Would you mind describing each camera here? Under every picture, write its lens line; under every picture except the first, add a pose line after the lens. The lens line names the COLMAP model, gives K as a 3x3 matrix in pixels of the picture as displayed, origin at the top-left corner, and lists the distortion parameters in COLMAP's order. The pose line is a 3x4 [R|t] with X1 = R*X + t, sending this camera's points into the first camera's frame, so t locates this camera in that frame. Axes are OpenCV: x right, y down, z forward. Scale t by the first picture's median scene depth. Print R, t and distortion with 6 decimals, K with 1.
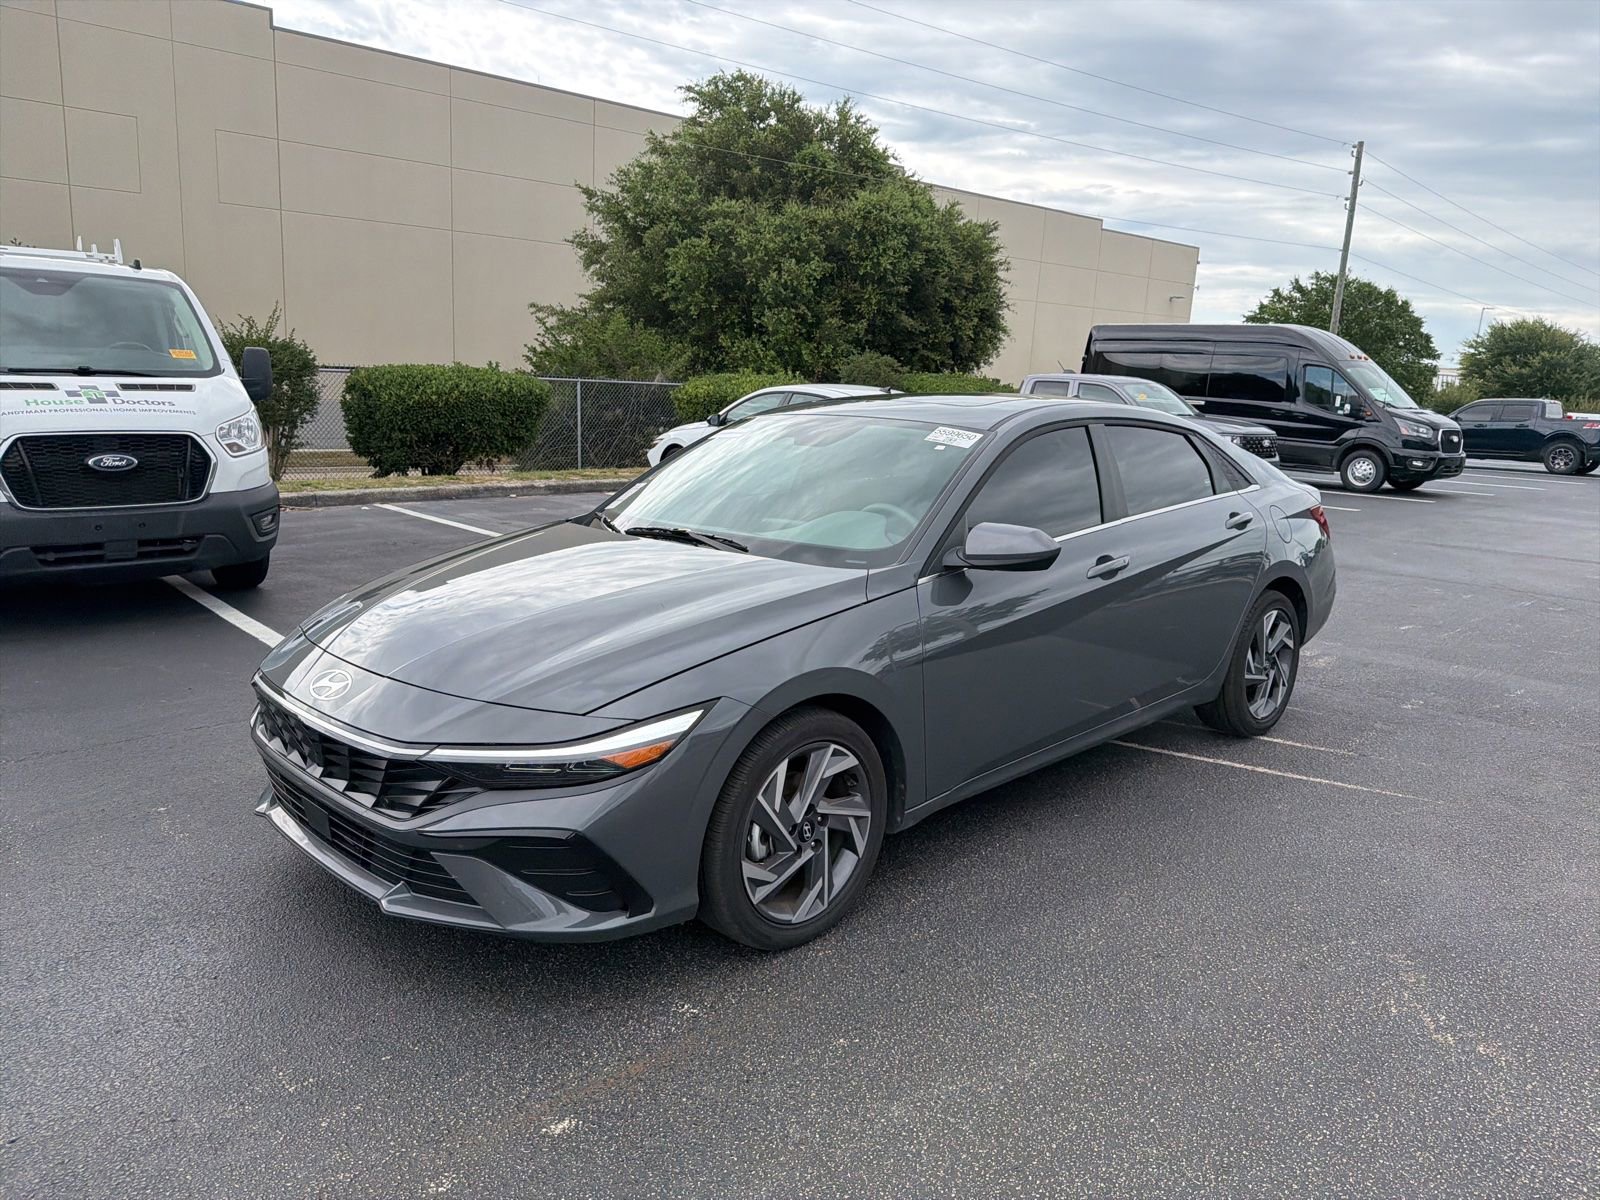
lens RADIAL K [[1128.4, 0, 812.3], [0, 1128.4, 592.4], [0, 0, 1]] dist [0.075916, -0.110930]
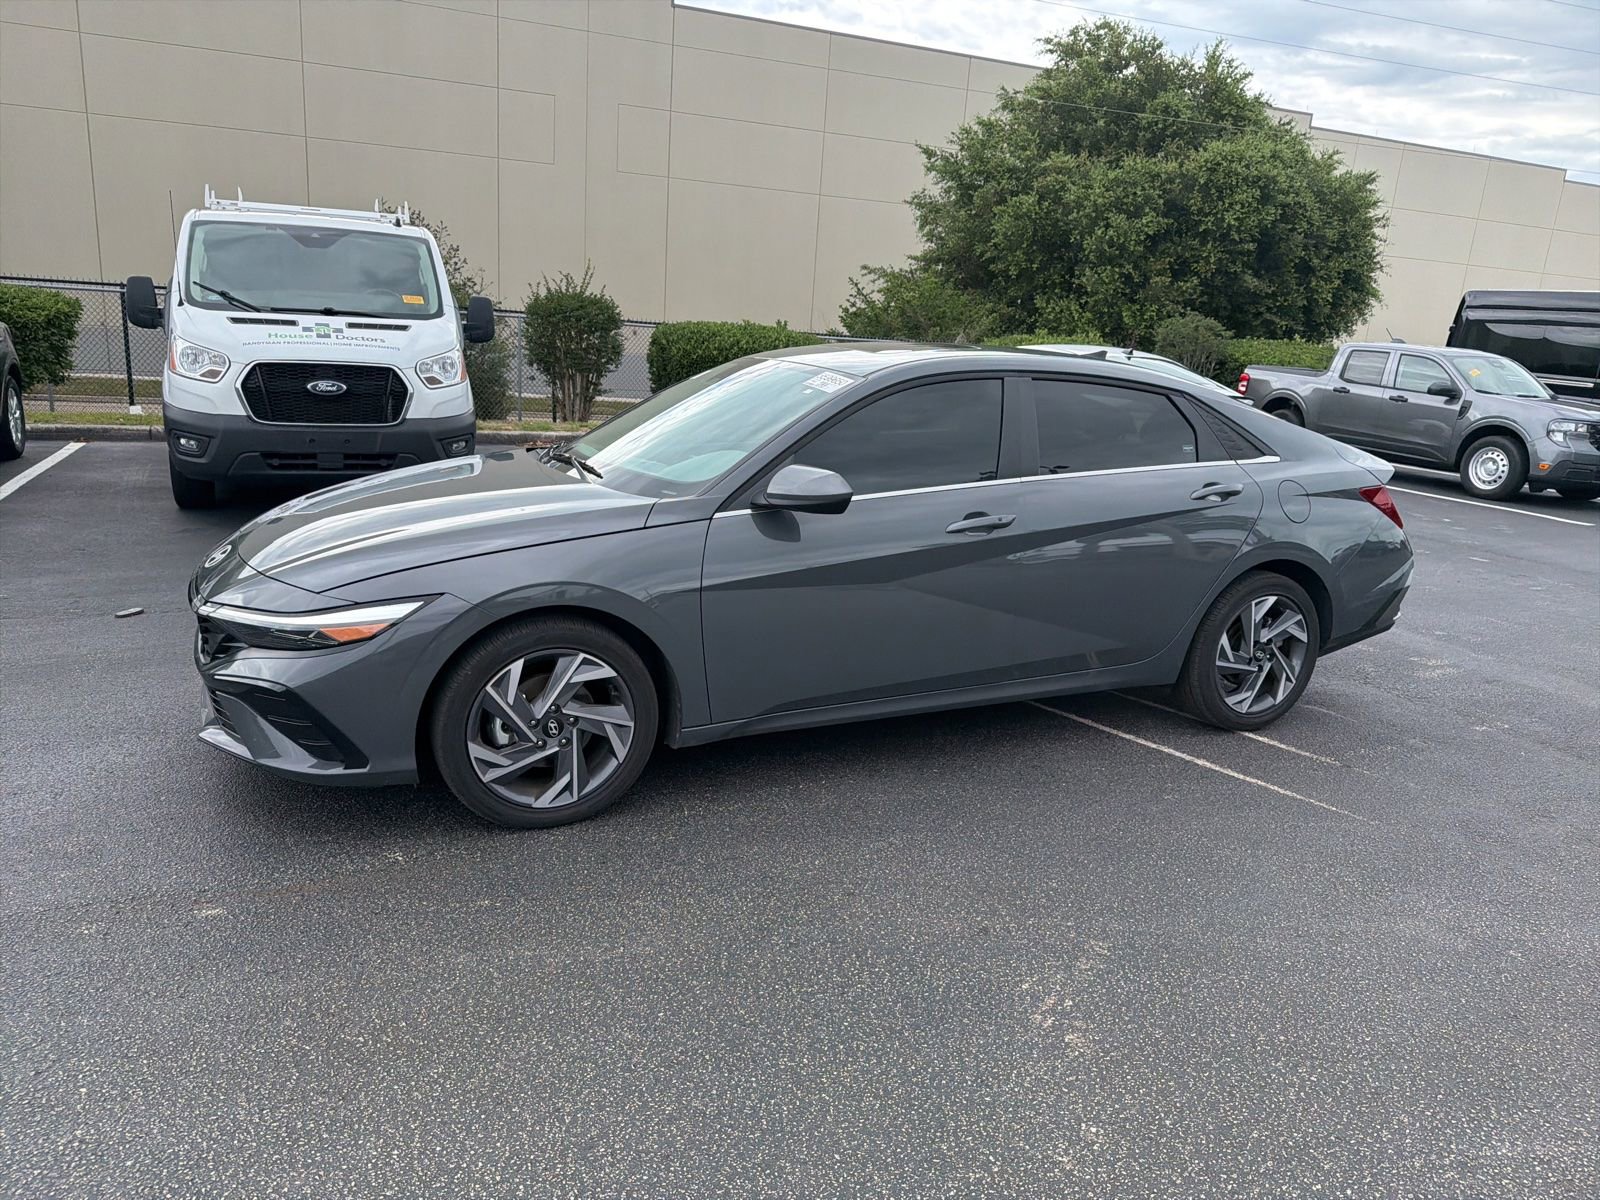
lens RADIAL K [[1140.4, 0, 814.2], [0, 1140.4, 595.9], [0, 0, 1]] dist [0.041960, -0.053750]
pose [[0.942730, 0.097560, -0.318969, 0.076957], [-0.087455, 0.995111, 0.045887, 0.001217], [0.321887, -0.015363, 0.946654, 0.003856]]
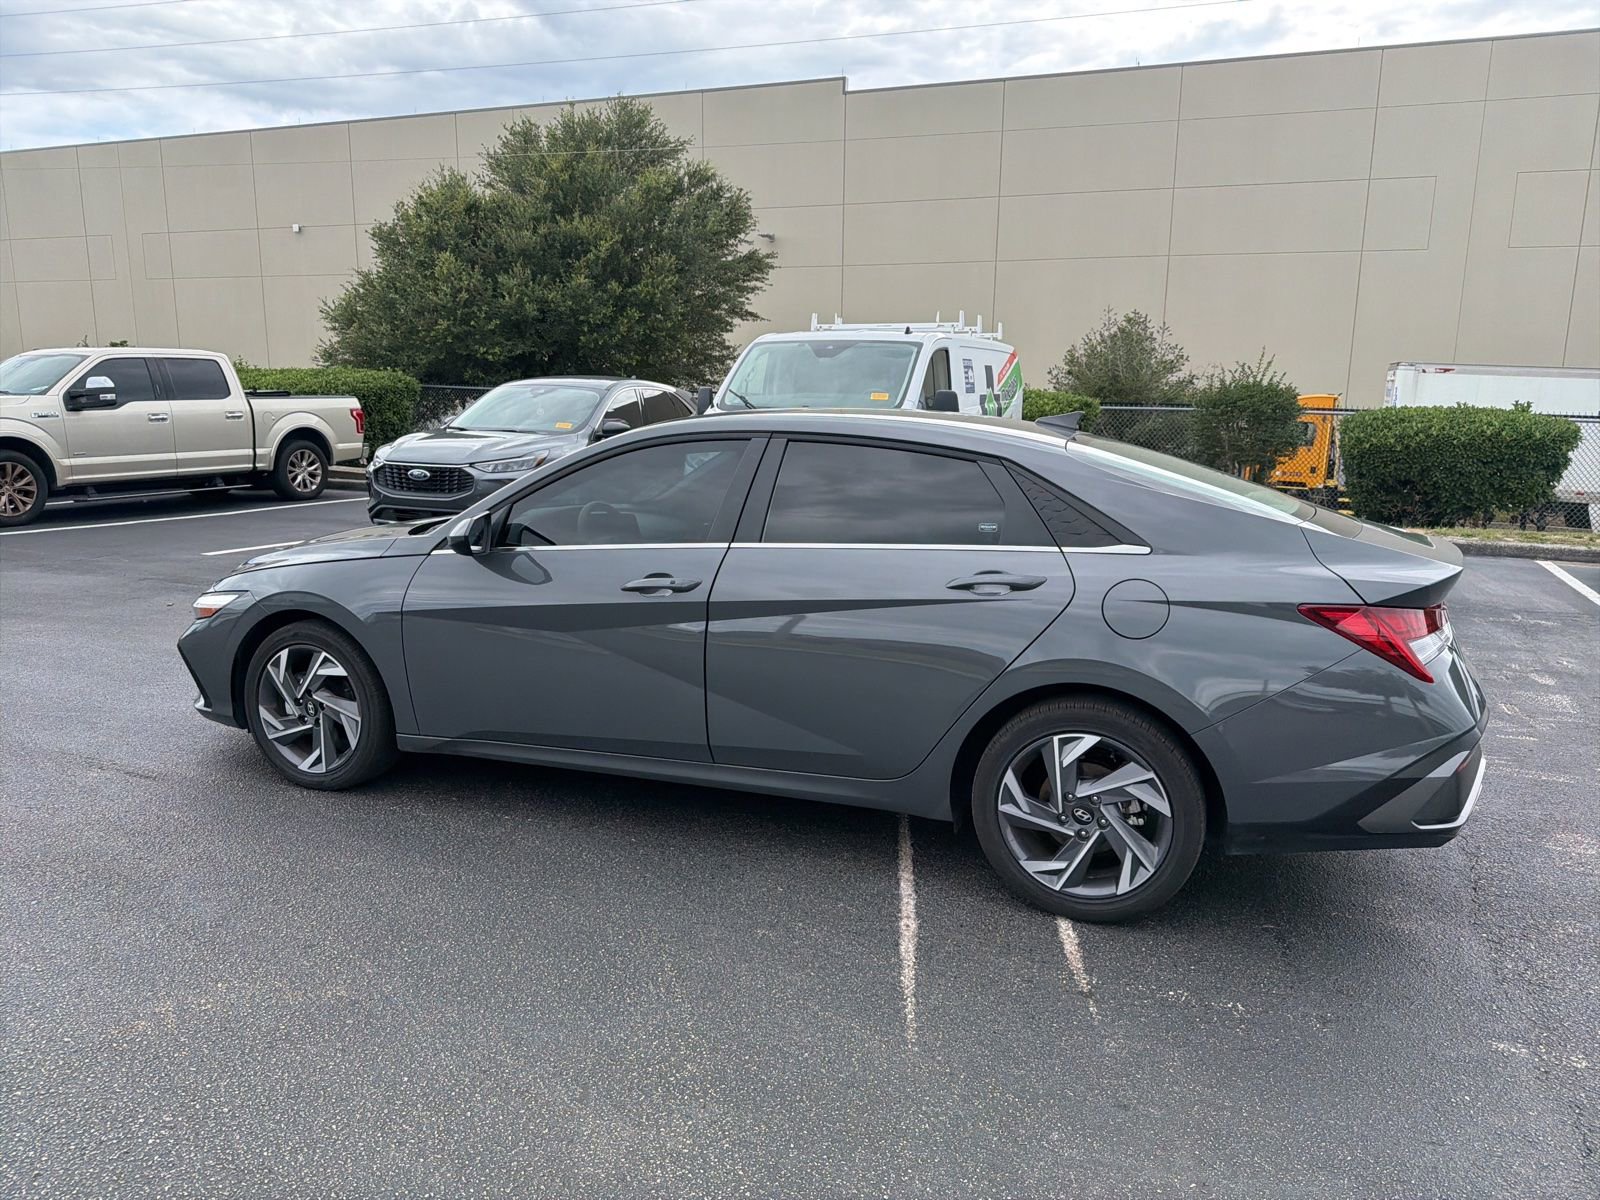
lens RADIAL K [[1139.7, 0, 803.9], [0, 1139.7, 576.1], [0, 0, 1]] dist [0.085725, -0.102626]
pose [[0.414269, 0.119875, -0.902226, 0.200453], [-0.176606, 0.983035, 0.049521, -0.016830], [0.892856, 0.138823, 0.428412, 0.120983]]
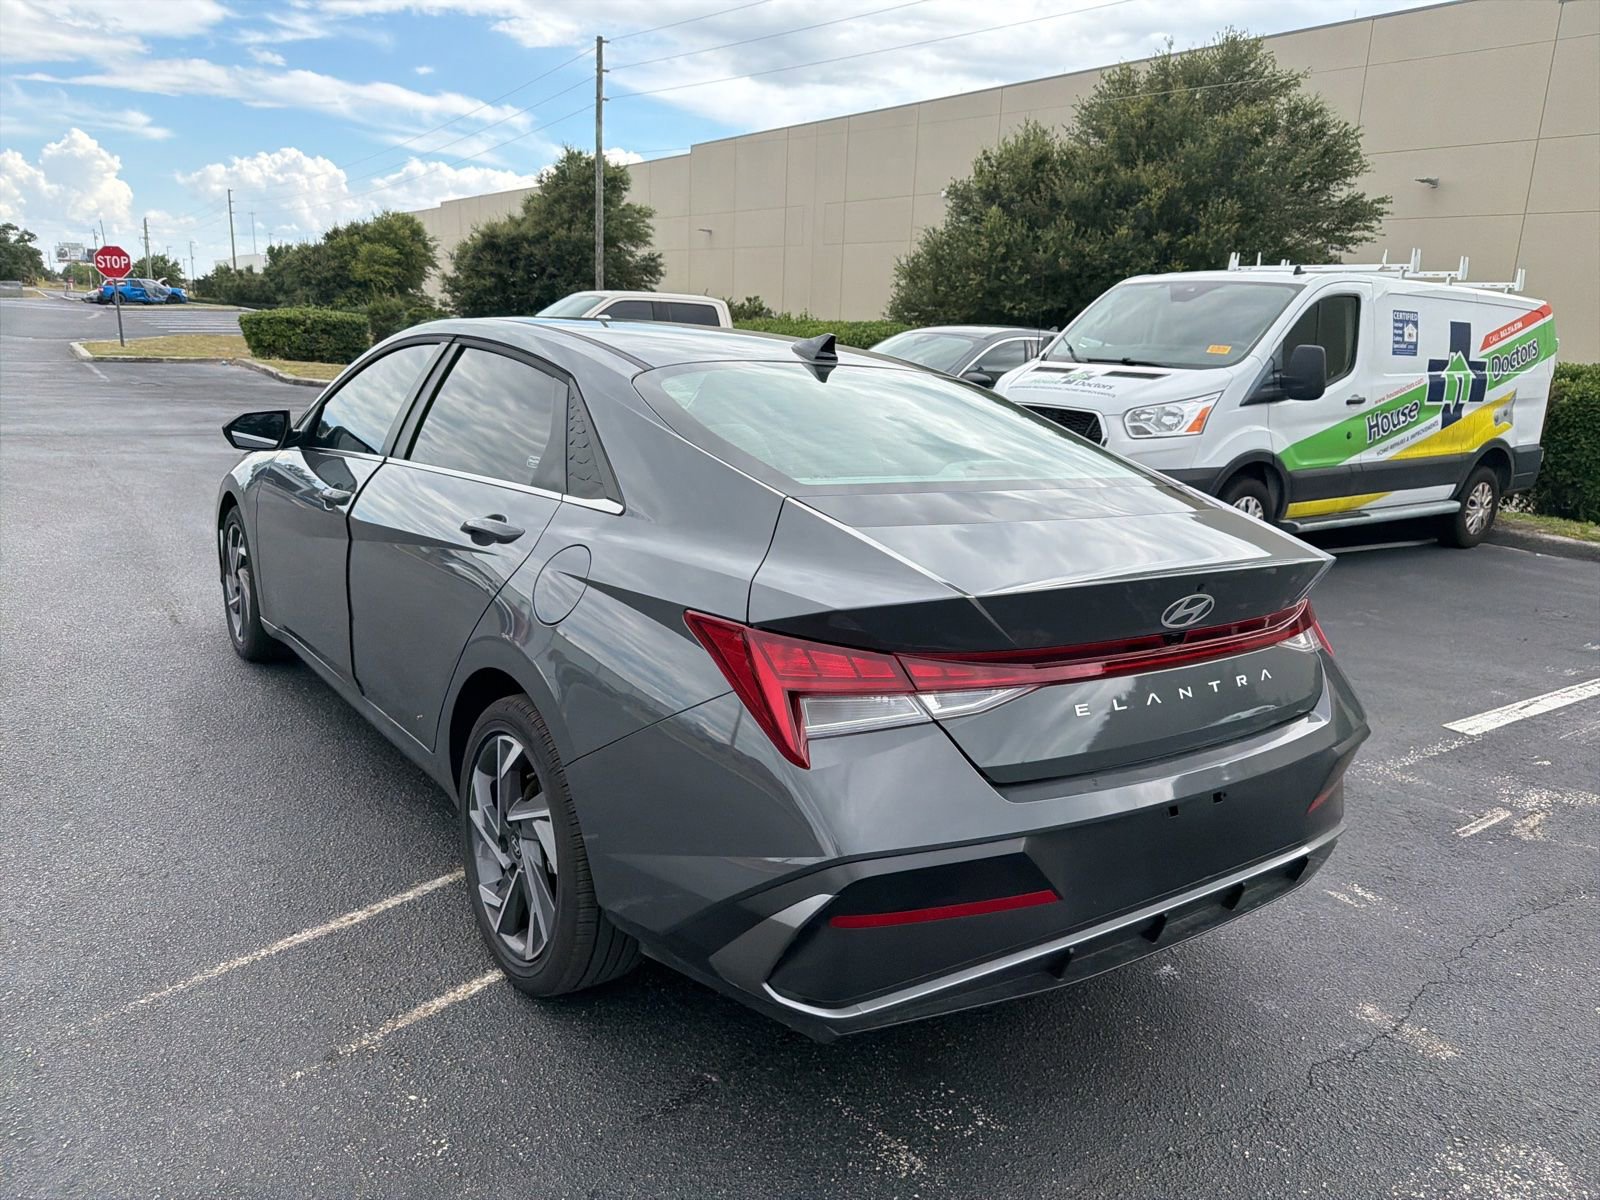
lens RADIAL K [[1128.4, 0, 812.3], [0, 1128.4, 592.4], [0, 0, 1]] dist [0.075916, -0.110930]
pose [[-0.138652, 0.181319, -0.973601, 0.185756], [-0.249394, 0.945021, 0.211513, -0.039375], [0.958425, 0.272137, -0.085809, 0.249130]]
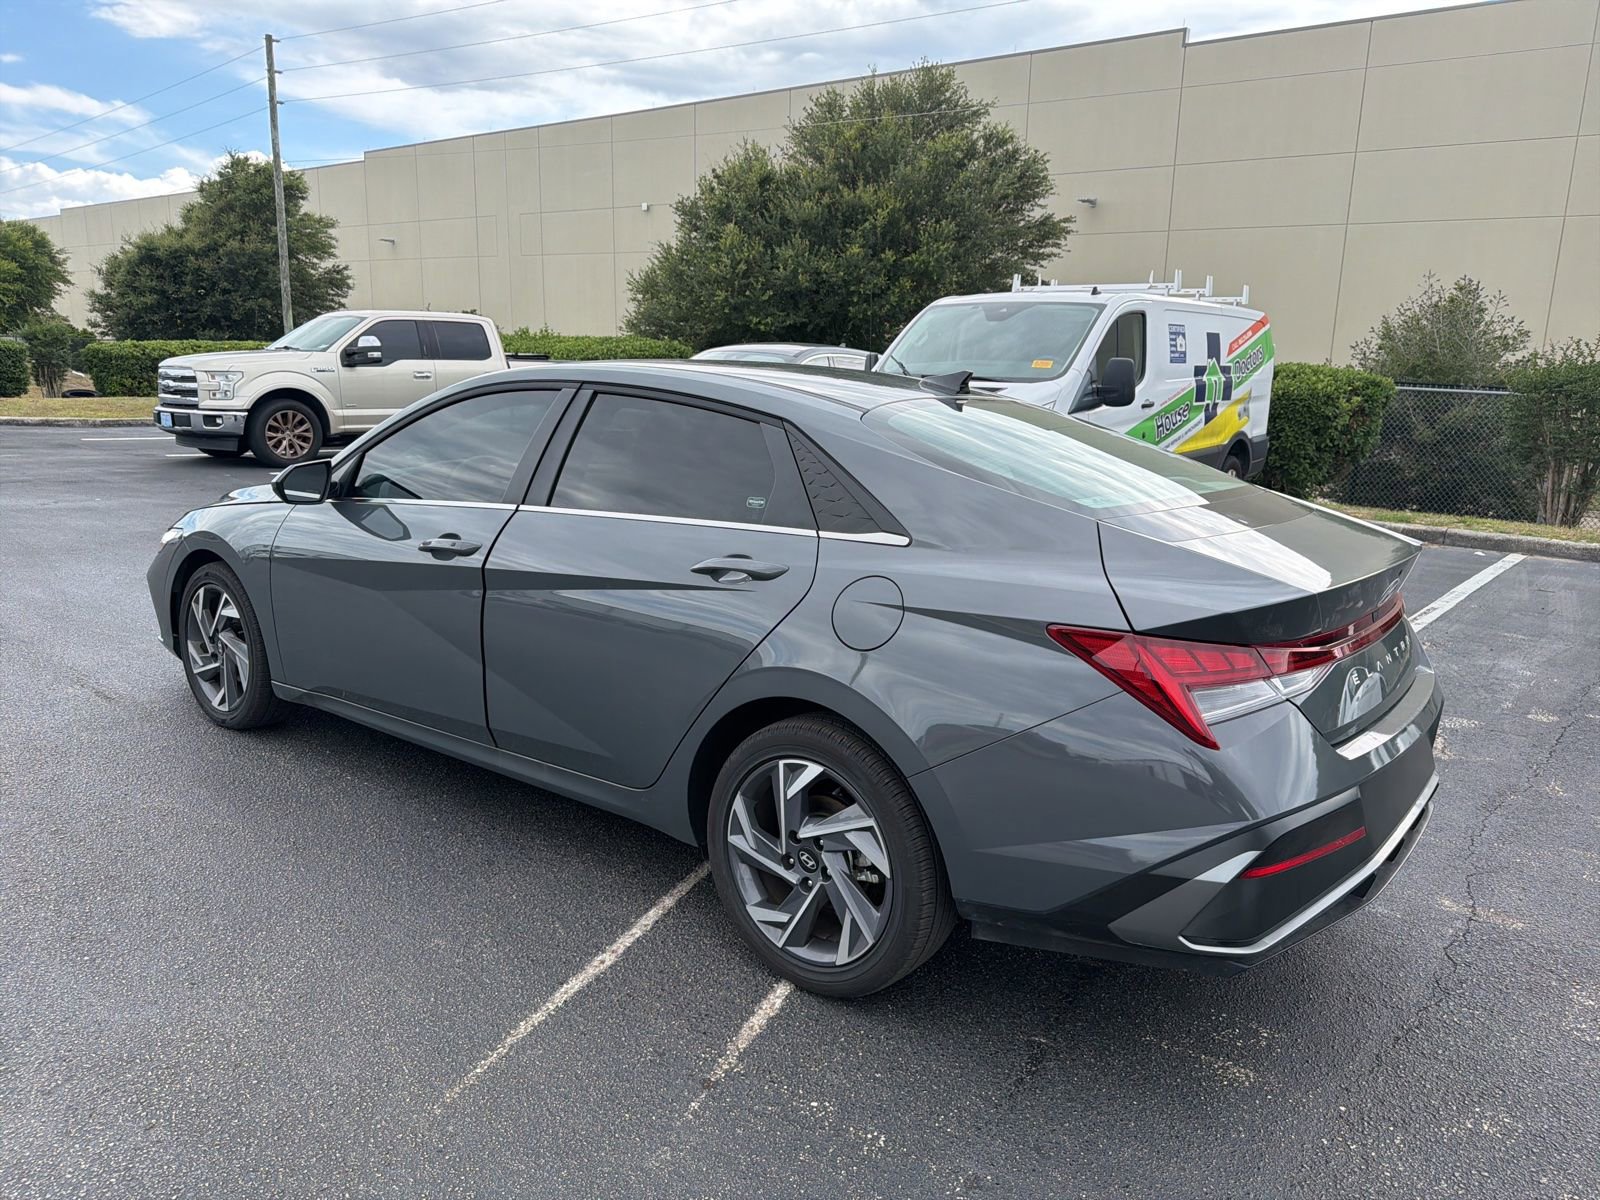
lens RADIAL K [[1122.1, 0, 806.0], [0, 1122.1, 588.8], [0, 0, 1]] dist [0.154921, -0.266954]
pose [[0.127036, 0.170222, -0.977183, 0.196604], [-0.219012, 0.965663, 0.139743, -0.029386], [0.967417, 0.196263, 0.159955, 0.194689]]
